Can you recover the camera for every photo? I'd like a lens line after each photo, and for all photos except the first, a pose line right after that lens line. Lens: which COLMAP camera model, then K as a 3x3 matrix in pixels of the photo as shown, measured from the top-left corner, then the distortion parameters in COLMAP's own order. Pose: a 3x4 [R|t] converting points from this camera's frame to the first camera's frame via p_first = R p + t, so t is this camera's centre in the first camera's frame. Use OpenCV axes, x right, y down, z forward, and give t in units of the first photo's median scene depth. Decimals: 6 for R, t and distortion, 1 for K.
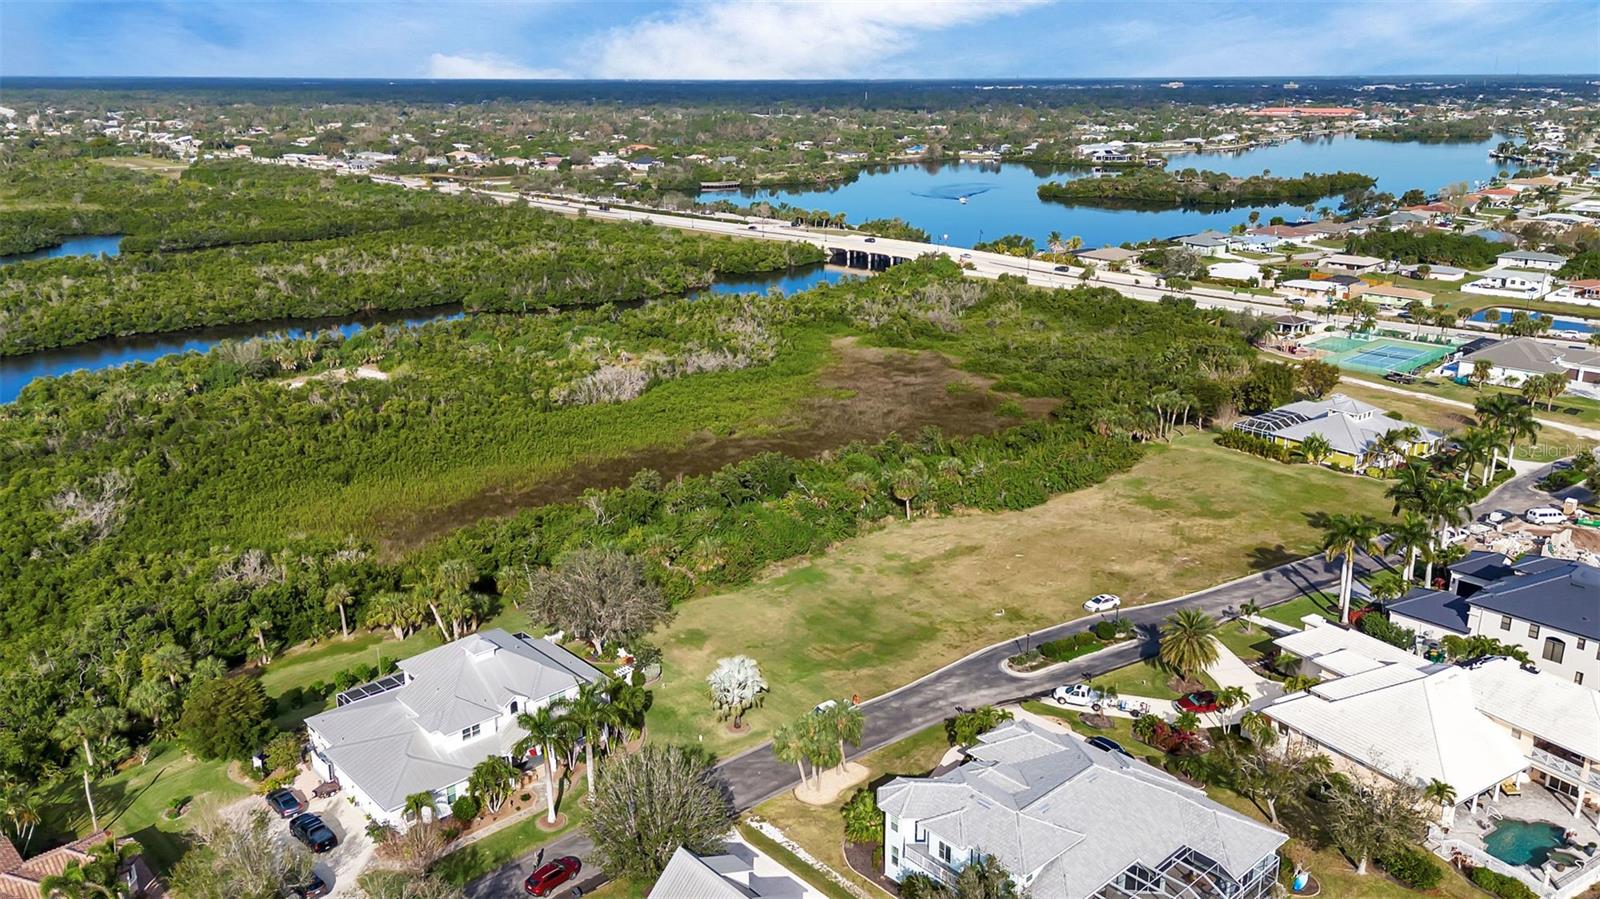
lens RADIAL K [[1190.3, 0, 800.0], [0, 1190.3, 449.5], [0, 0, 1]] dist [0.089291, -0.084148]
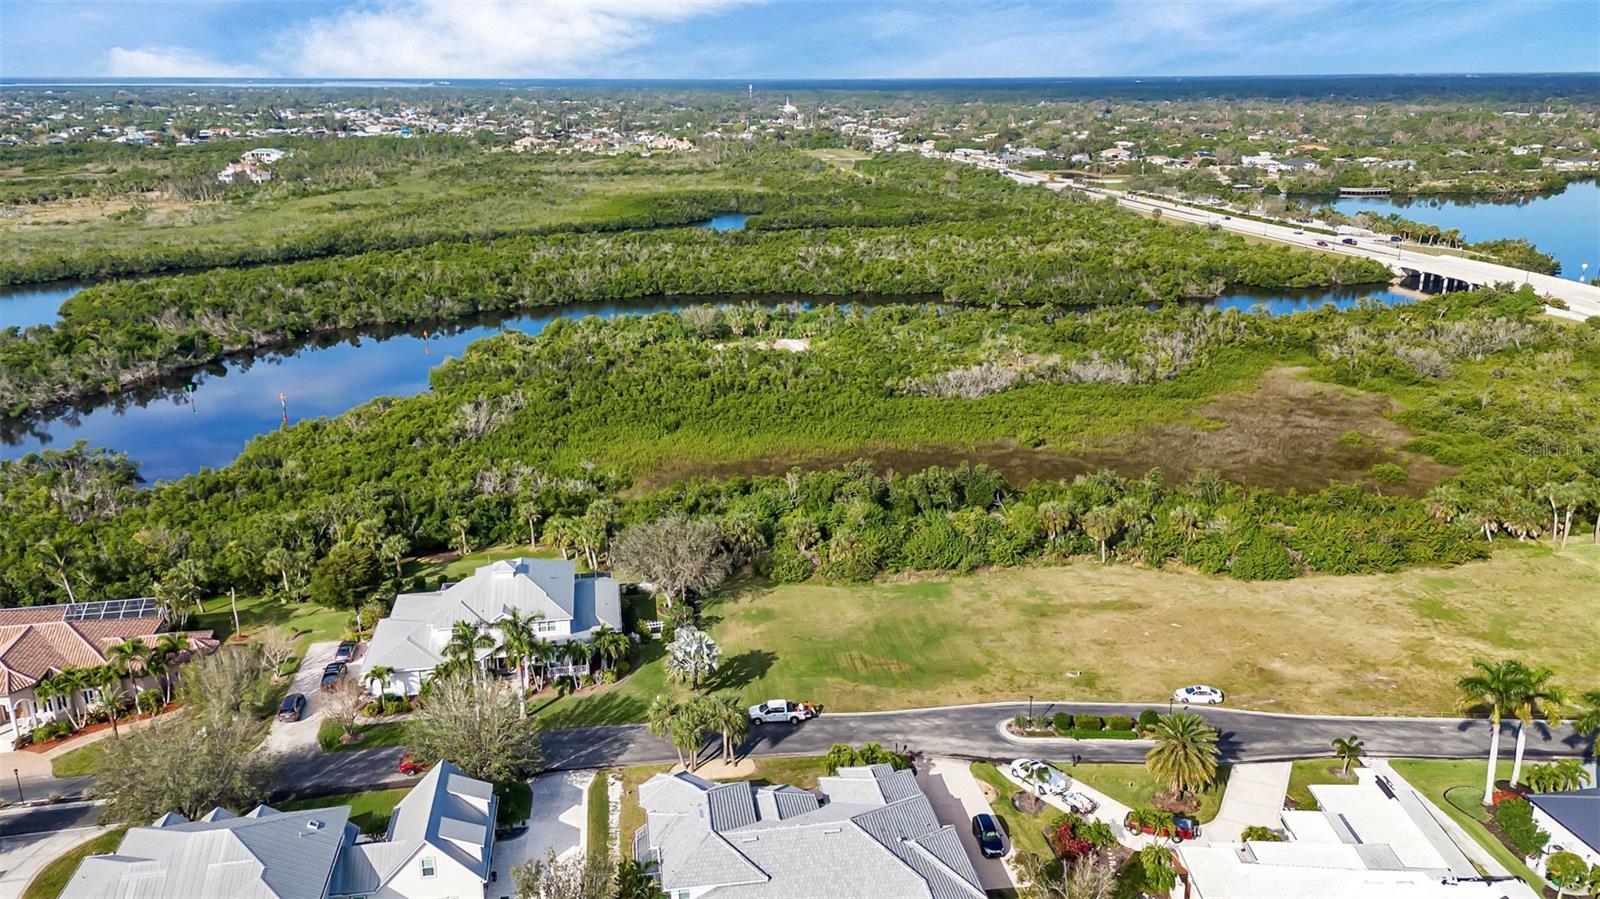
lens RADIAL K [[1194.9, 0, 800.0], [0, 1194.9, 449.5], [0, 0, 1]] dist [0.084909, -0.082782]
pose [[0.835359, 0.160826, -0.525652, 0.189159], [-0.160361, 0.985948, 0.046814, -0.016102], [0.525794, 0.045188, 0.849411, 0.052716]]
